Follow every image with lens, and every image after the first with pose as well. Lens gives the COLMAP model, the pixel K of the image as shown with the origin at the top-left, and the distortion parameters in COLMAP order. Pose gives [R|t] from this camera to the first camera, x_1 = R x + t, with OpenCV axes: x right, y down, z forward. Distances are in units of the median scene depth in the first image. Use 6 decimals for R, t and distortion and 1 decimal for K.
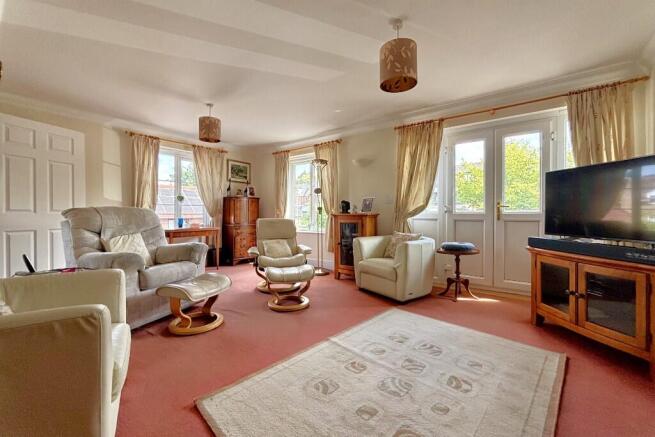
lens RADIAL K [[261.1, 0, 328.4], [0, 261.1, 215.4], [0, 0, 1]] dist [-0.000149, -0.000014]
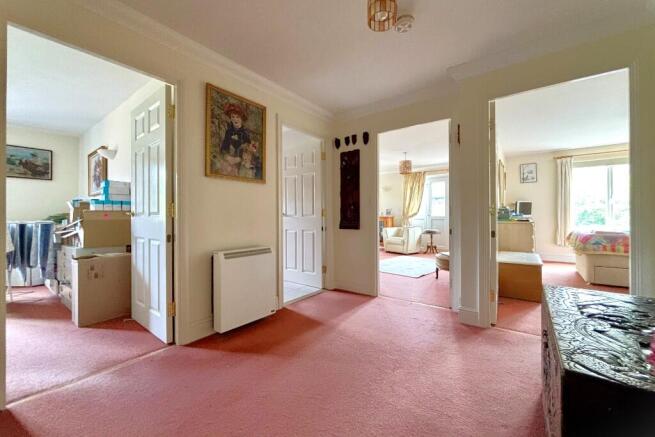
lens RADIAL K [[261.1, 0, 326.2], [0, 261.1, 217.9], [0, 0, 1]] dist [-0.000149, -0.000014]
pose [[0.999942, -0.003628, -0.010136, -0.345514], [0.003632, 0.999993, 0.000313, 0.003053], [0.010135, -0.000349, 0.999949, -1.125524]]
